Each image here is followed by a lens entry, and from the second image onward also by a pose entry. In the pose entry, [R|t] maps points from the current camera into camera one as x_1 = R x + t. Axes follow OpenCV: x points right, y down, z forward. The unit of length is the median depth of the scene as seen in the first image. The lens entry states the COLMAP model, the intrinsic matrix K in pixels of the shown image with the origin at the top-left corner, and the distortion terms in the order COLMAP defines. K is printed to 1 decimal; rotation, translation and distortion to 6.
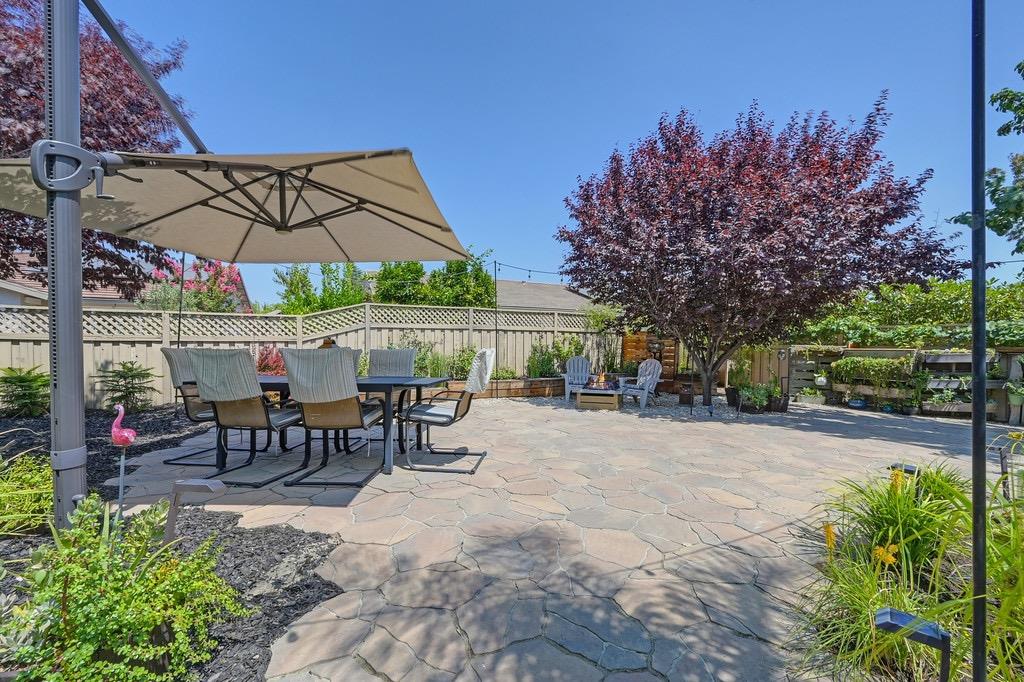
lens RADIAL K [[434.8, 0, 512.0], [0, 434.8, 341.0], [0, 0, 1]] dist [-0.000471, -0.000011]
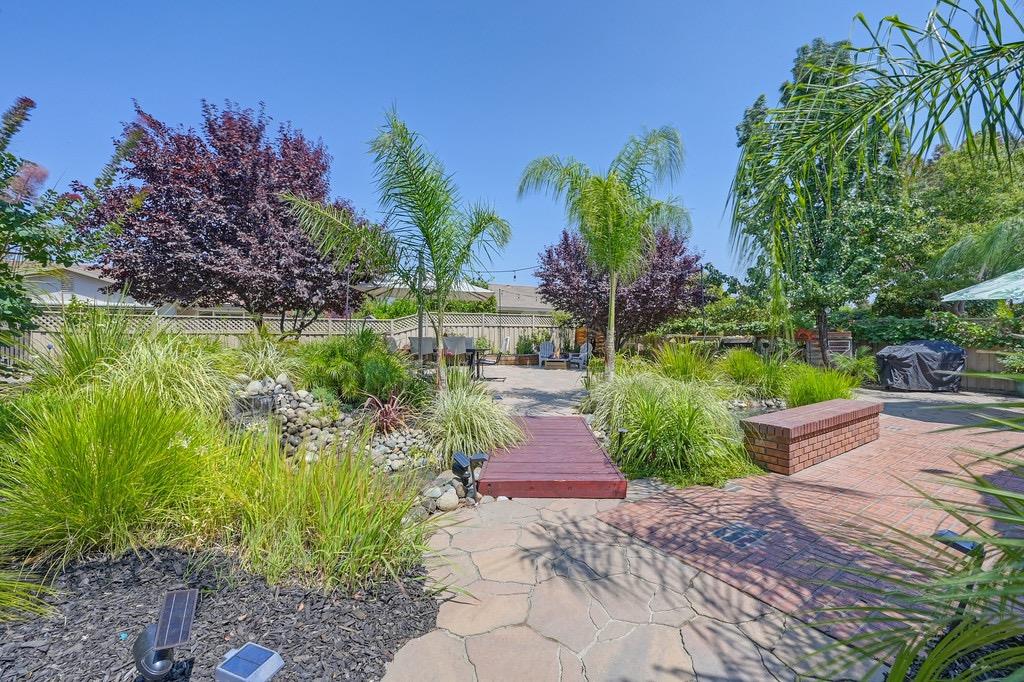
lens RADIAL K [[434.8, 0, 512.0], [0, 434.8, 341.0], [0, 0, 1]] dist [-0.000471, -0.000011]
pose [[0.998790, -0.007286, 0.048629, -0.066613], [0.006359, 0.999796, 0.019193, -0.001061], [-0.048759, -0.018861, 0.998632, -0.701319]]
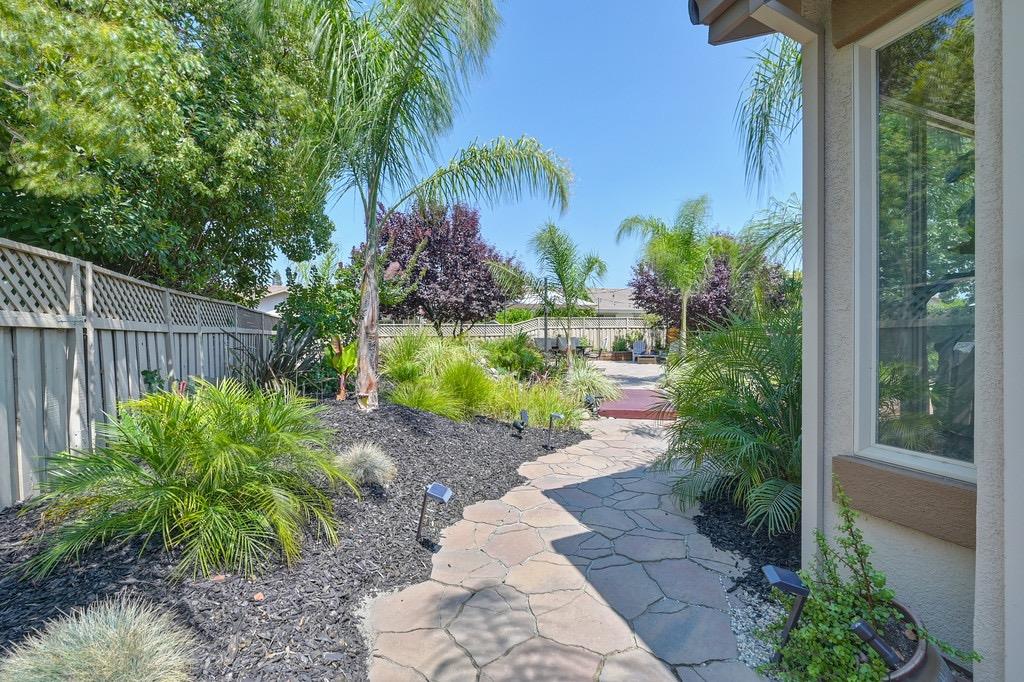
lens RADIAL K [[434.8, 0, 512.0], [0, 434.8, 341.0], [0, 0, 1]] dist [-0.000471, -0.000011]
pose [[0.986691, -0.013304, -0.162062, -0.100804], [0.016221, 0.999729, 0.016689, -0.006294], [0.161796, -0.019095, 0.986640, -1.066871]]
